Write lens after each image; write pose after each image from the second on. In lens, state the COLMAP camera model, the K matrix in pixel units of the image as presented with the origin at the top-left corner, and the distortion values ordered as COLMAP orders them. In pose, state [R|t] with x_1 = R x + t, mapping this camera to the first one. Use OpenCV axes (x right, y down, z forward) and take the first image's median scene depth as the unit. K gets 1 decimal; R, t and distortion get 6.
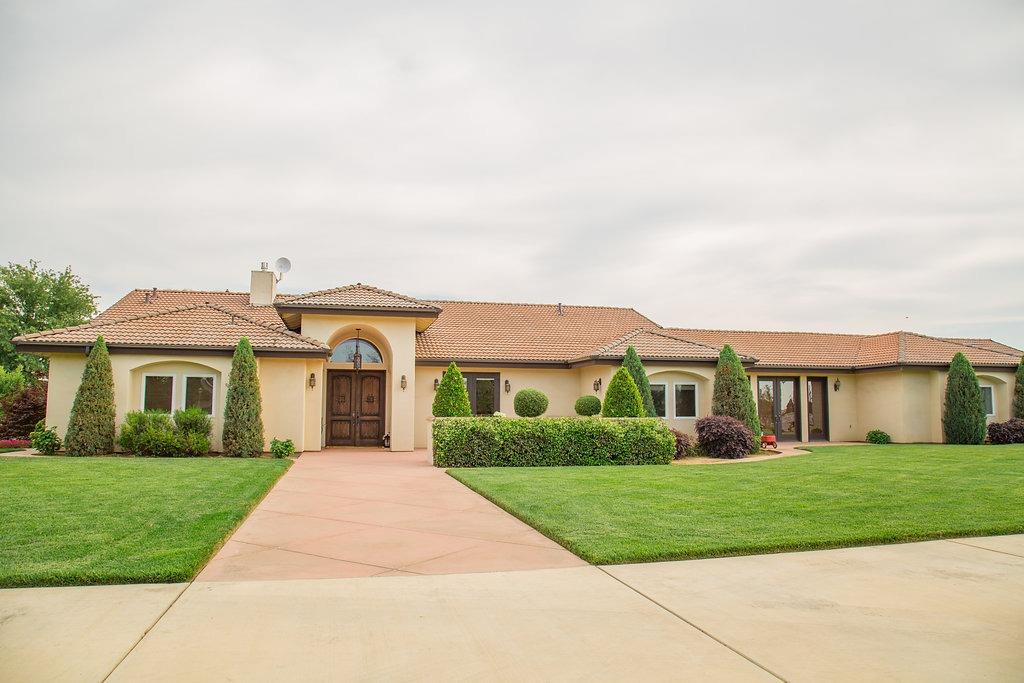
lens RADIAL K [[708.5, 0, 514.8], [0, 708.5, 345.9], [0, 0, 1]] dist [-0.086048, -0.005057]
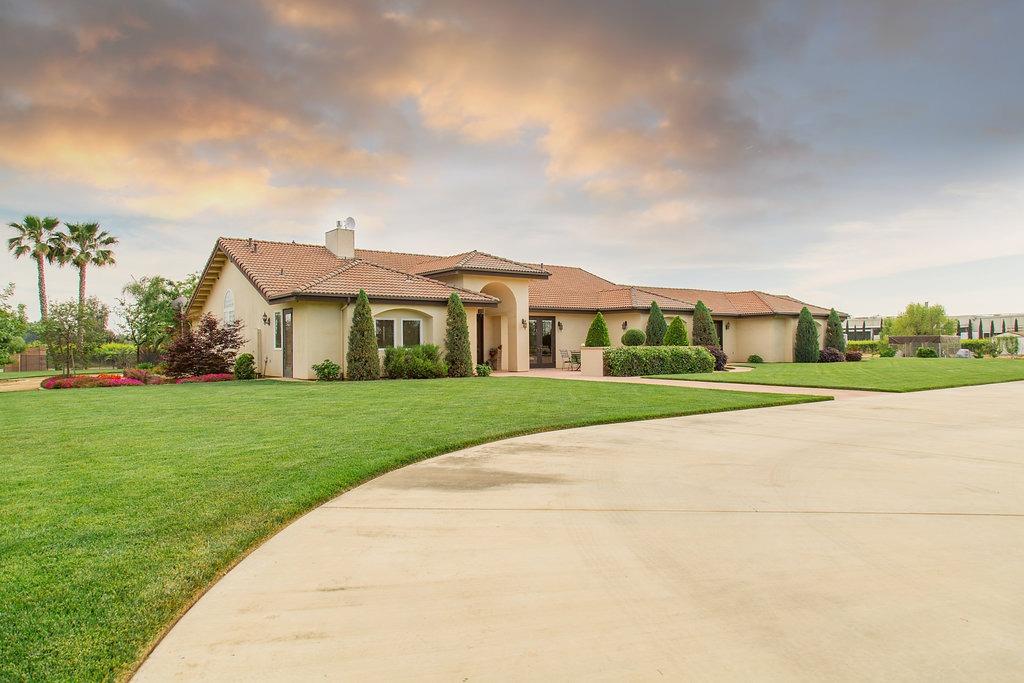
lens RADIAL K [[708.5, 0, 507.1], [0, 708.5, 339.4], [0, 0, 1]] dist [-0.086048, -0.005057]
pose [[0.921406, -0.006739, 0.388542, -0.669595], [-0.024292, 0.996895, 0.074897, -0.021307], [-0.387841, -0.078449, 0.918382, -0.271897]]
